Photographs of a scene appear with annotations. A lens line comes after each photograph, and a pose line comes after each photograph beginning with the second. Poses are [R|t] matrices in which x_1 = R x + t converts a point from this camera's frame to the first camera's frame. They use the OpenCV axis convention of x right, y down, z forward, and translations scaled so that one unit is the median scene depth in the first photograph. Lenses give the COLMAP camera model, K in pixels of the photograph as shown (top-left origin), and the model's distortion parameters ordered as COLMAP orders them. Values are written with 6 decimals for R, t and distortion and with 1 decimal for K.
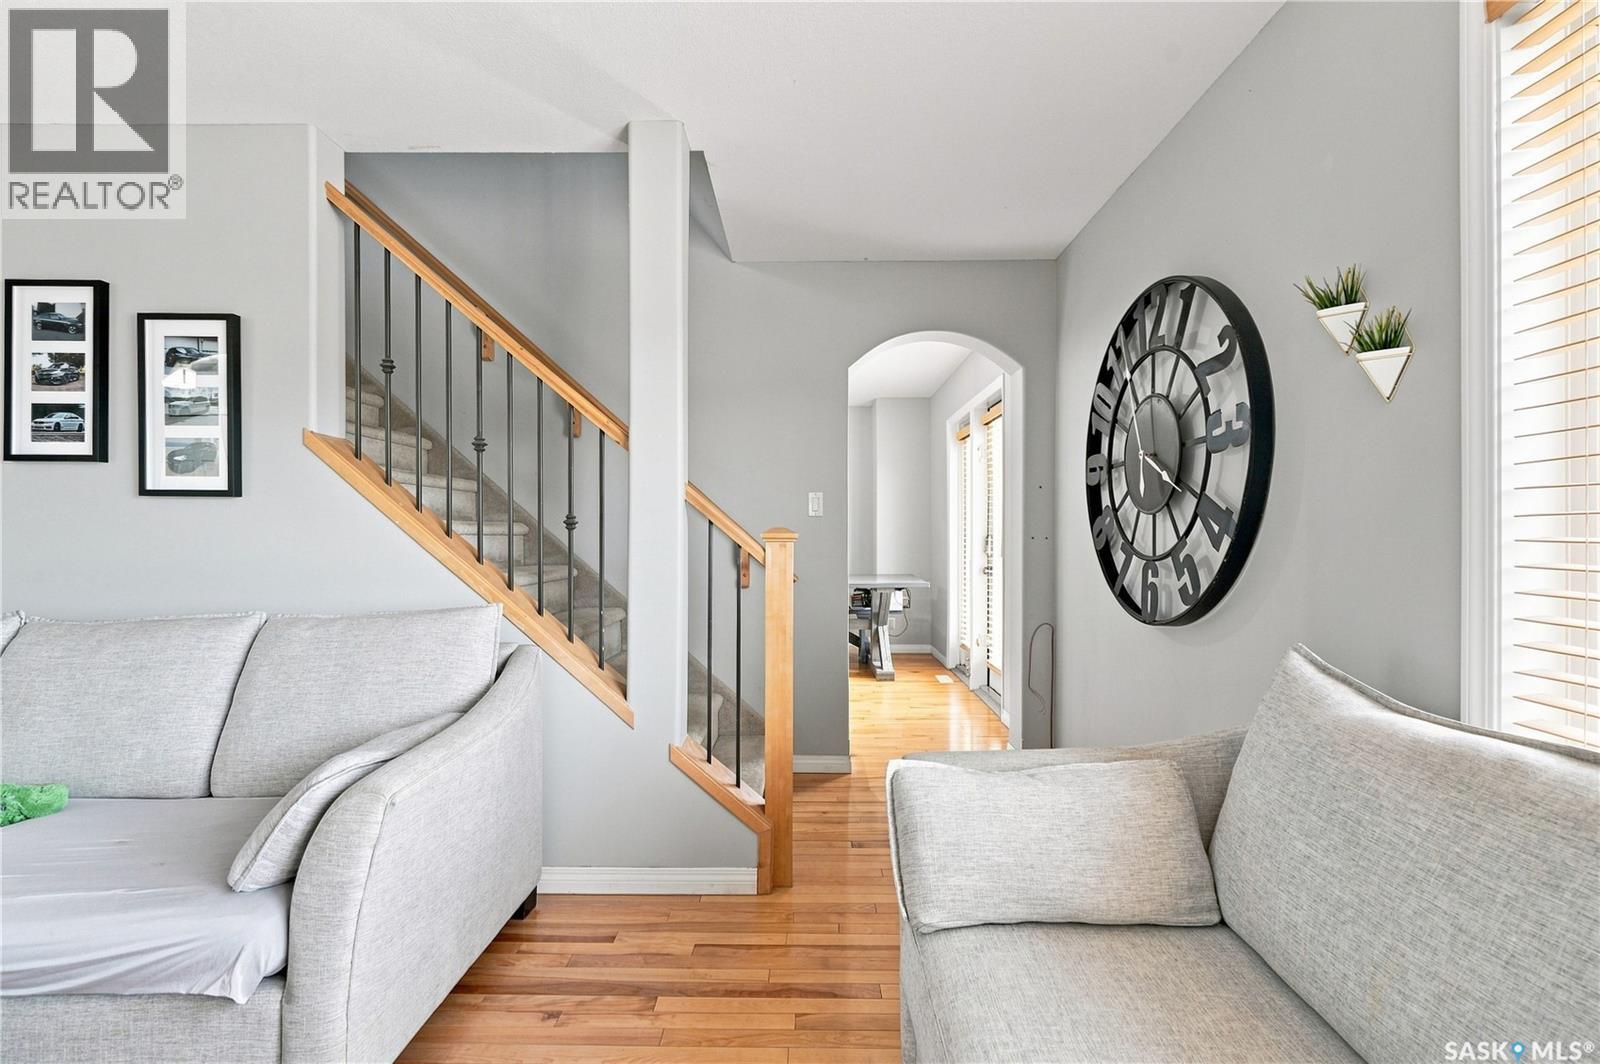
lens RADIAL K [[722.5, 0, 805.0], [0, 722.5, 536.9], [0, 0, 1]] dist [0.000408, 0.000489]
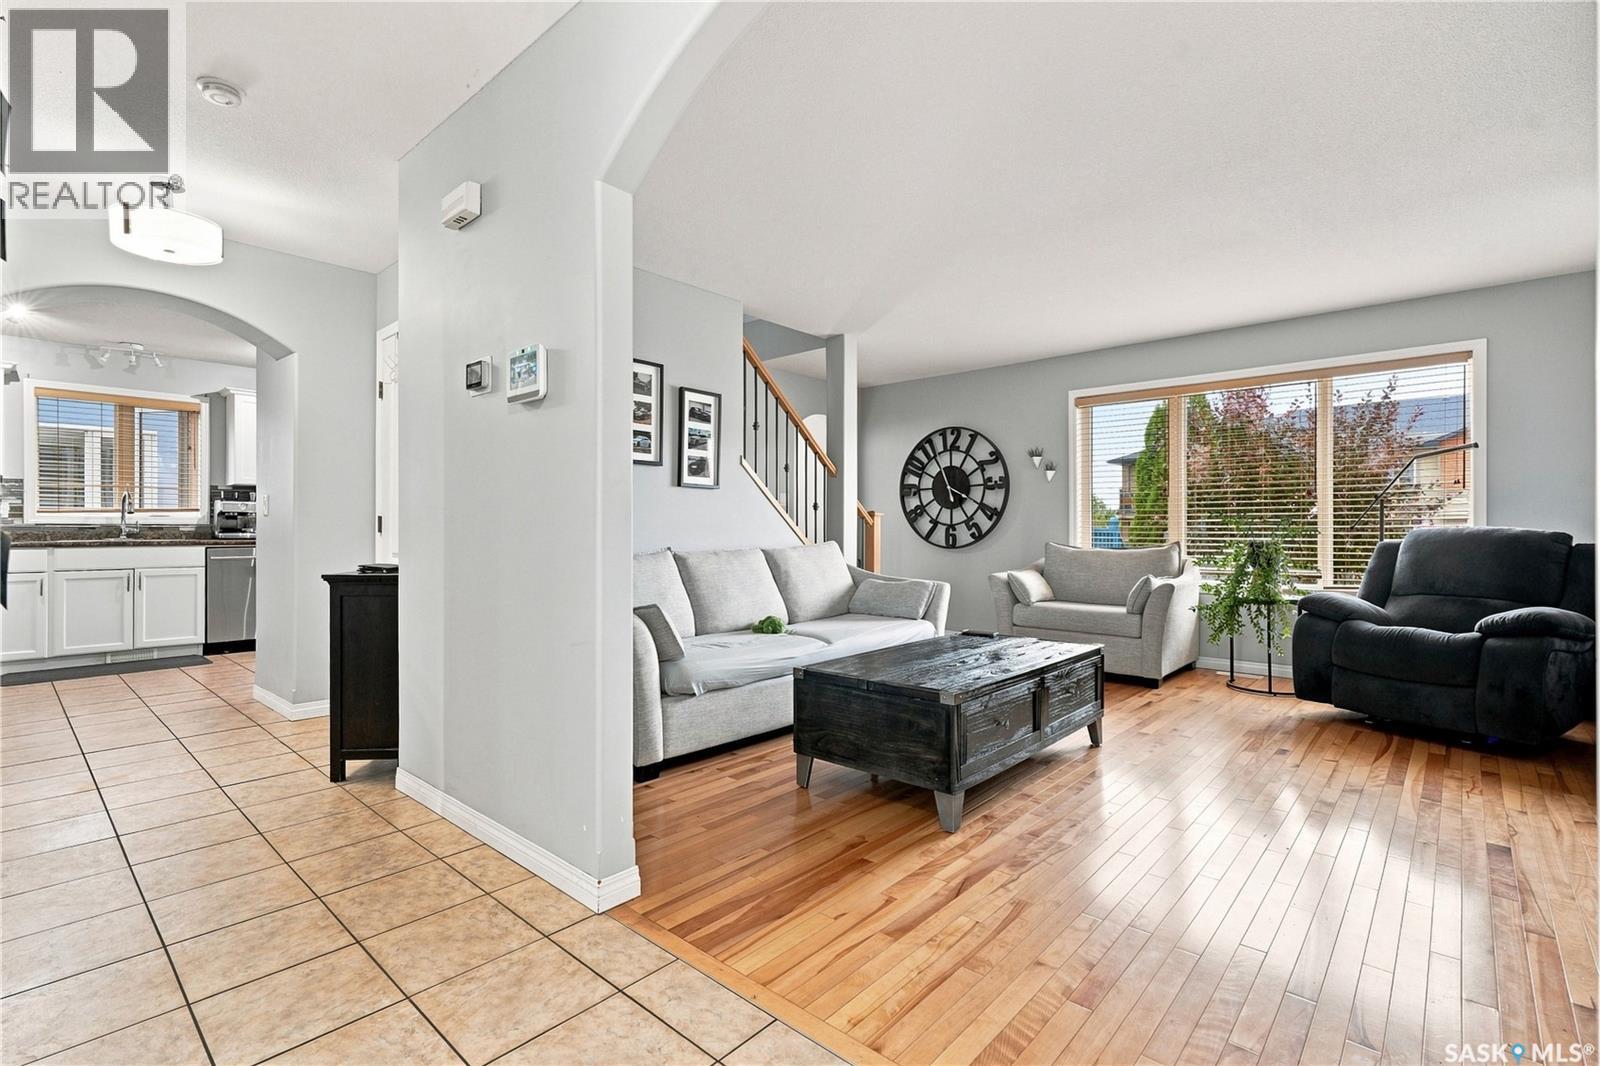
lens RADIAL K [[740.9, 0, 800.0], [0, 740.9, 533.0], [0, 0, 1]] dist [0.001085, 0.000139]
pose [[0.659740, -0.001764, 0.751492, -2.117436], [0.000048, 0.999997, 0.002304, 0.056533], [-0.751494, -0.001484, 0.659738, -0.459914]]
